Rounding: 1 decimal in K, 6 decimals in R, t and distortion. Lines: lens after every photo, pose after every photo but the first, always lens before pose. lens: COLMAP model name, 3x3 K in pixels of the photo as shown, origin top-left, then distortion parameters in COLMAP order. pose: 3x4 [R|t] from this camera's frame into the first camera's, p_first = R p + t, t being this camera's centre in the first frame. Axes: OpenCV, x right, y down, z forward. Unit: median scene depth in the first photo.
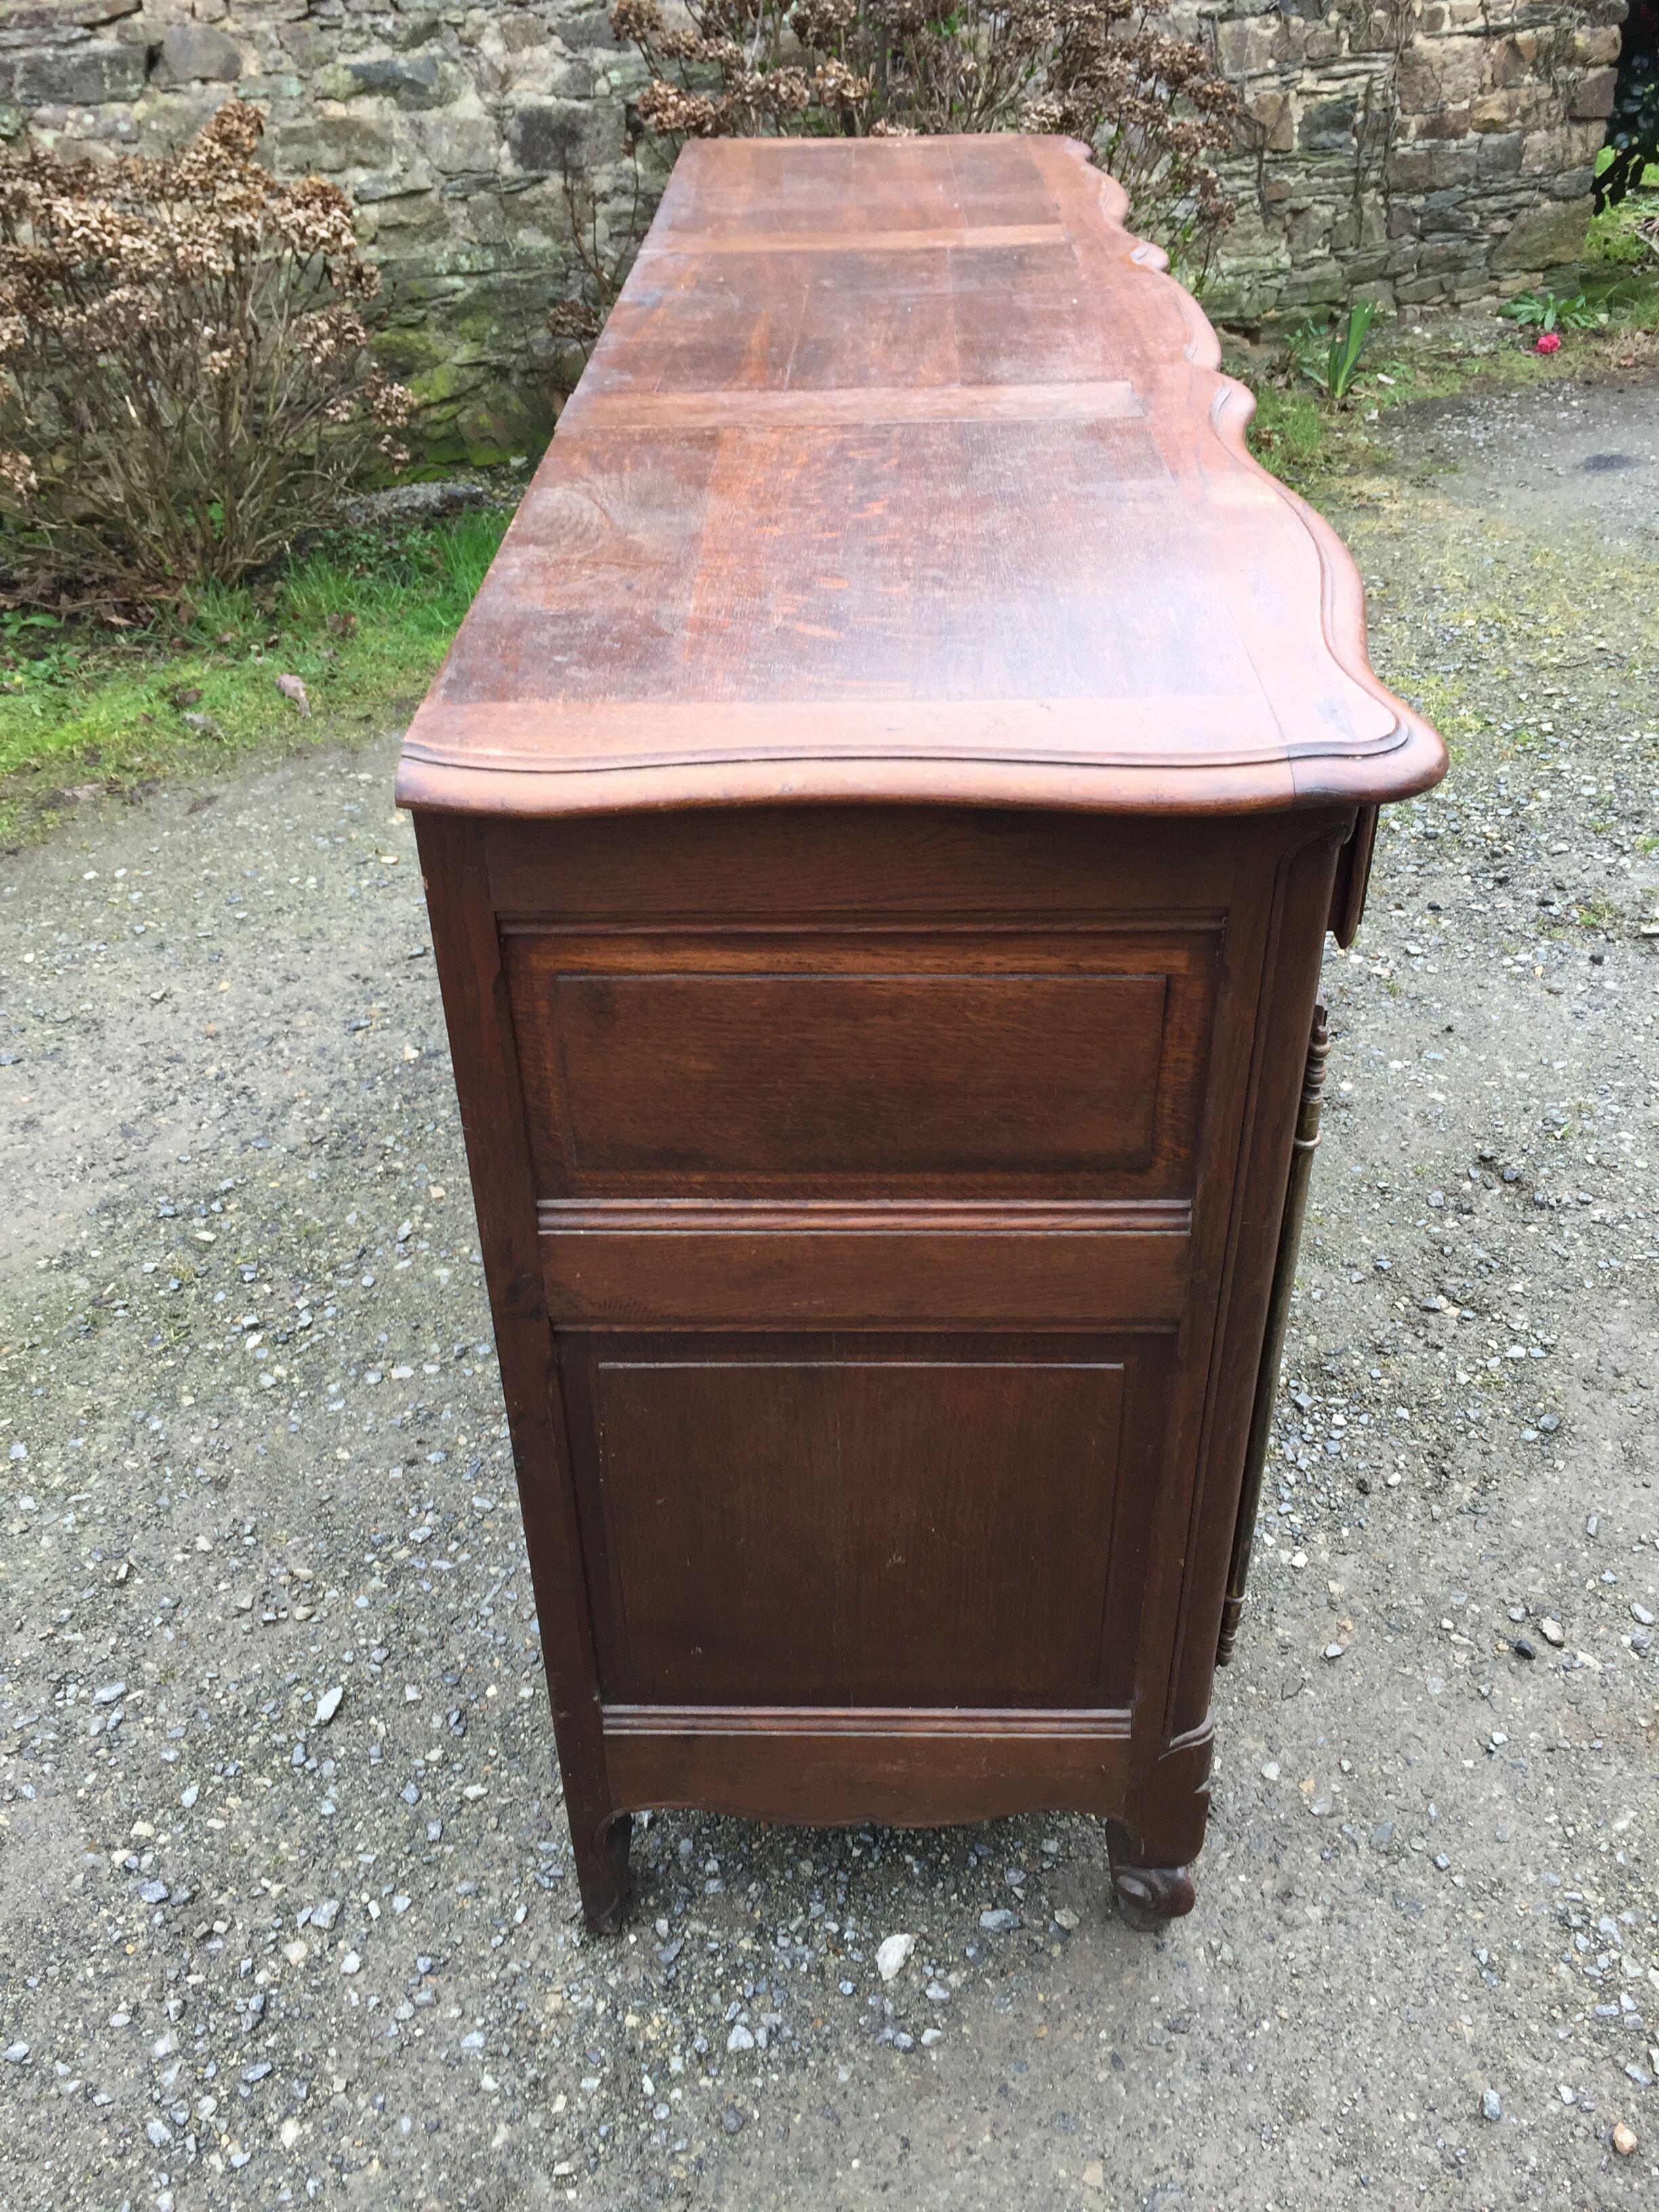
lens RADIAL K [[1711.3, 0, 821.7], [0, 1711.3, 1123.6], [0, 0, 1]] dist [0.056125, -0.055893]
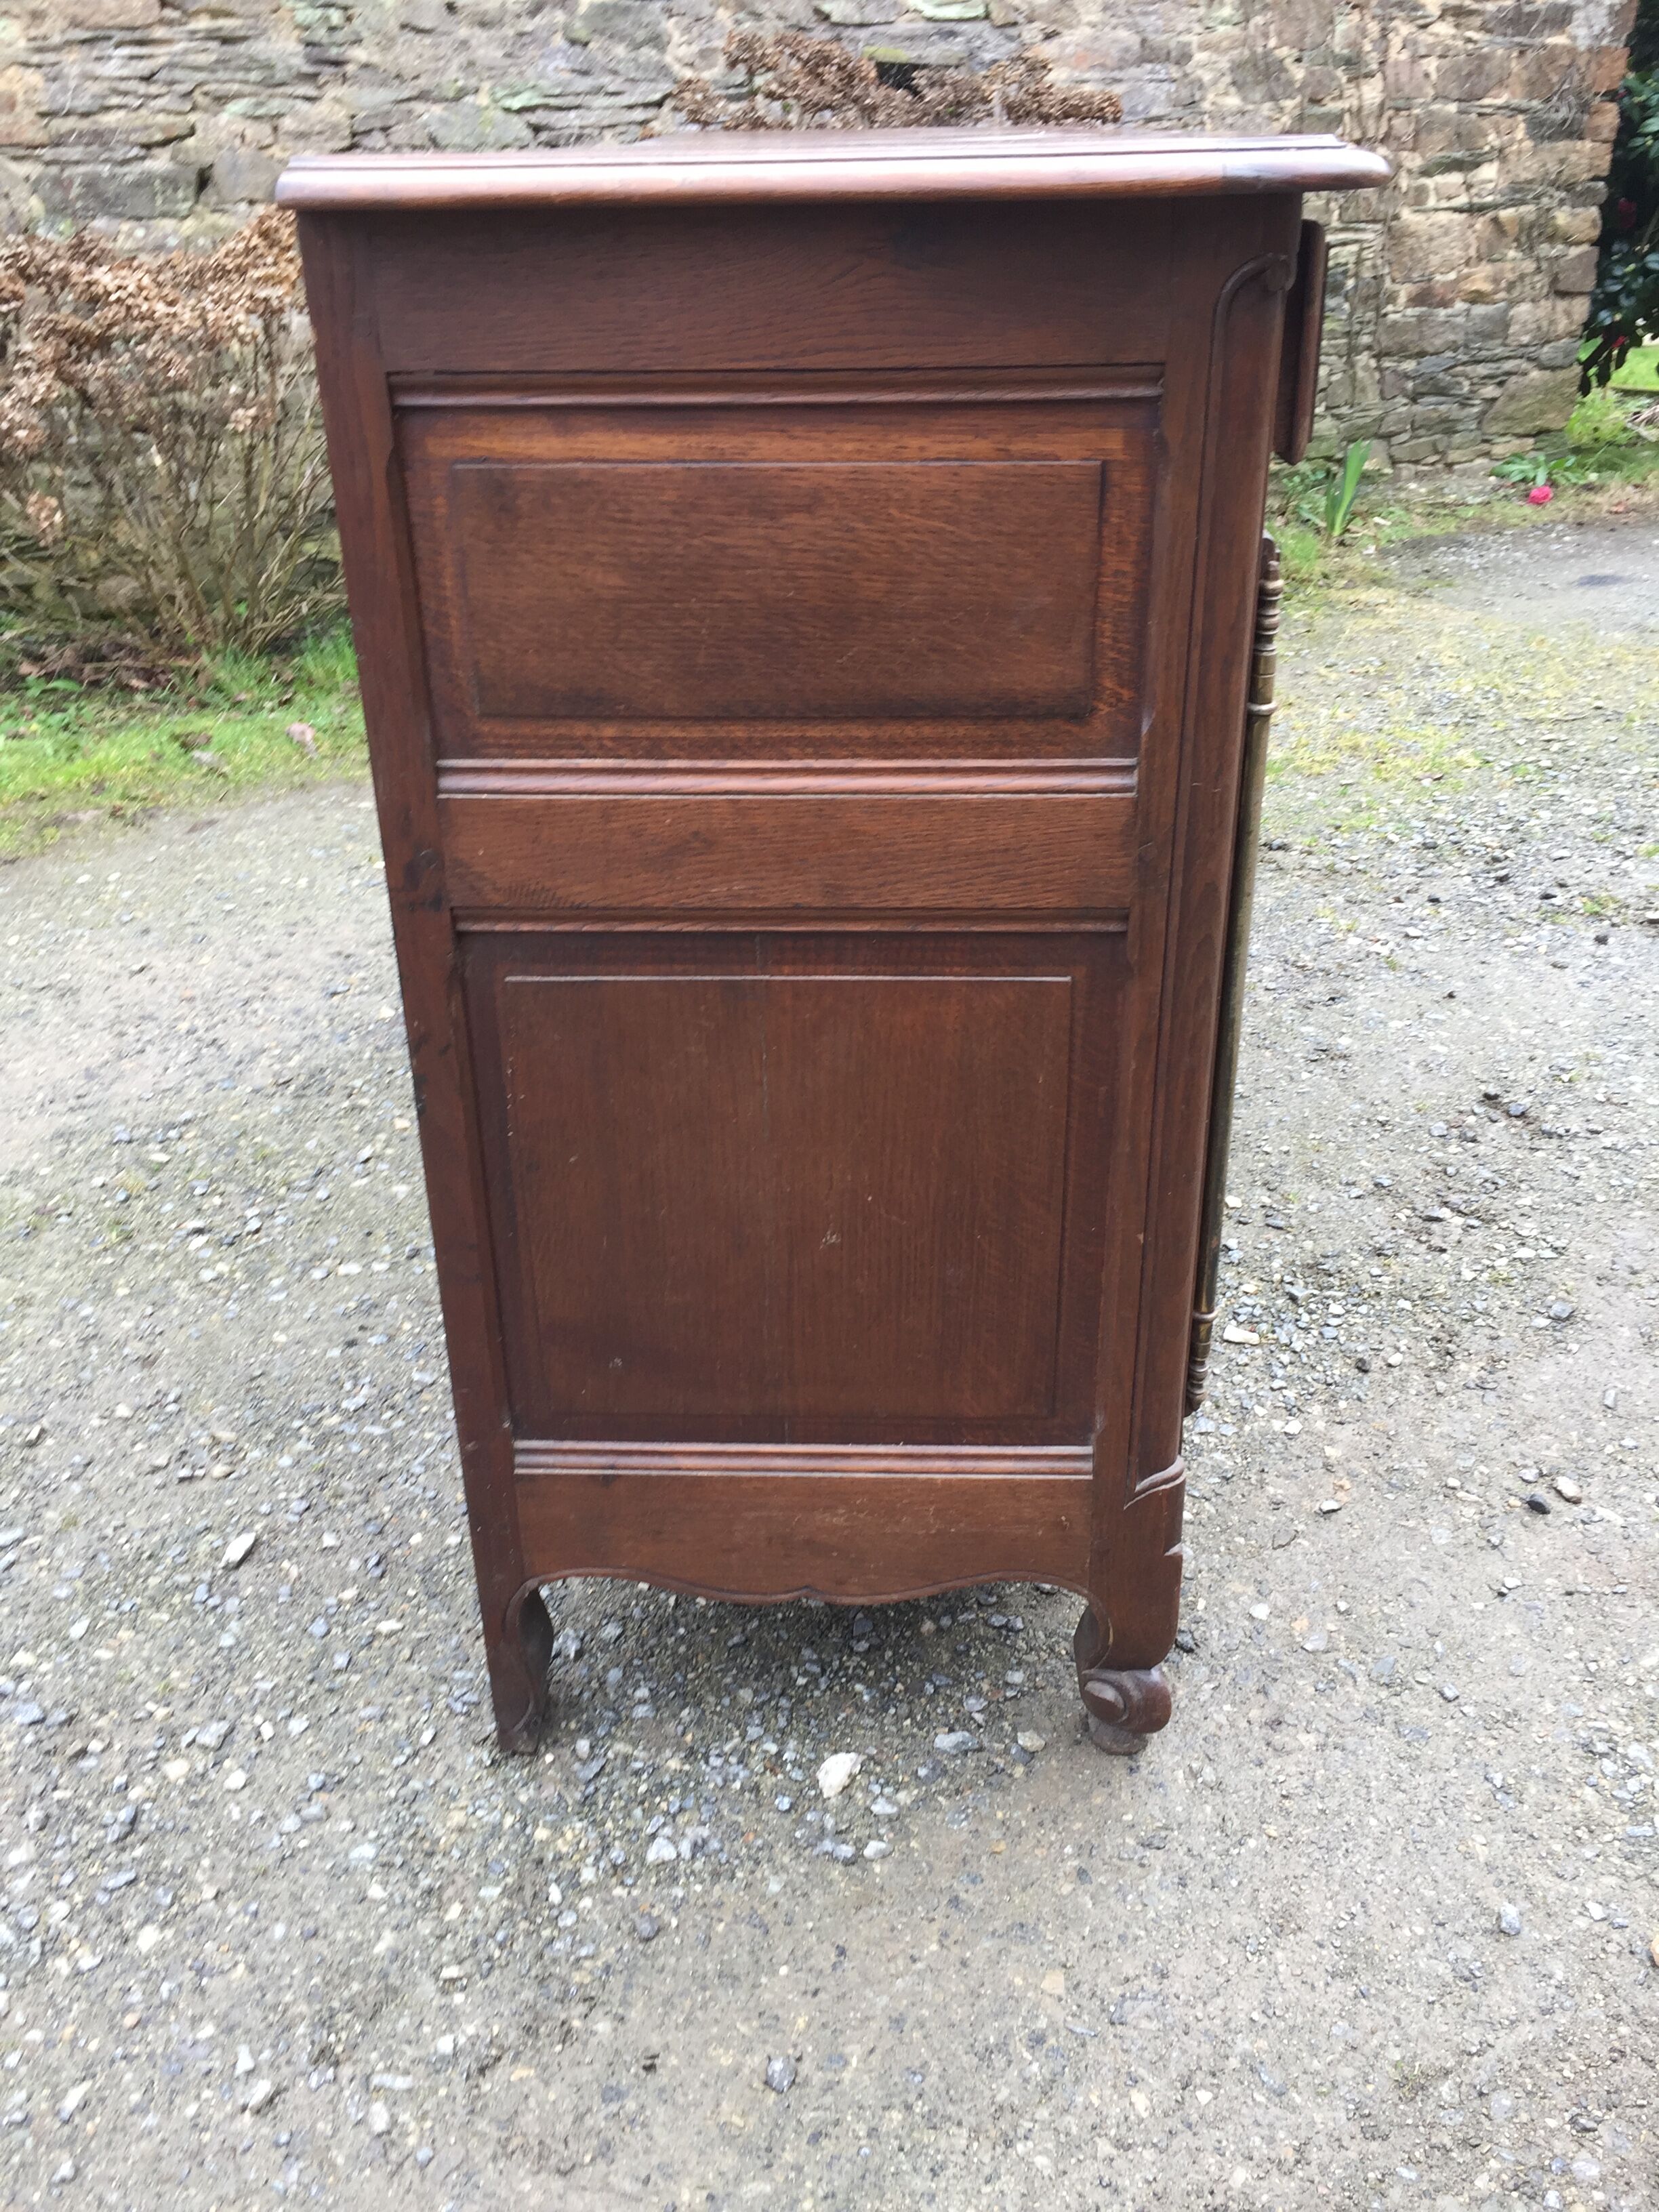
lens RADIAL K [[1711.3, 0, 821.4], [0, 1711.3, 1133.2], [0, 0, 1]] dist [0.056125, -0.055893]
pose [[0.999825, 0.011018, -0.015124, 0.027961], [-0.012807, 0.992224, -0.123805, 0.168659], [0.013643, 0.123977, 0.992191, 0.045312]]
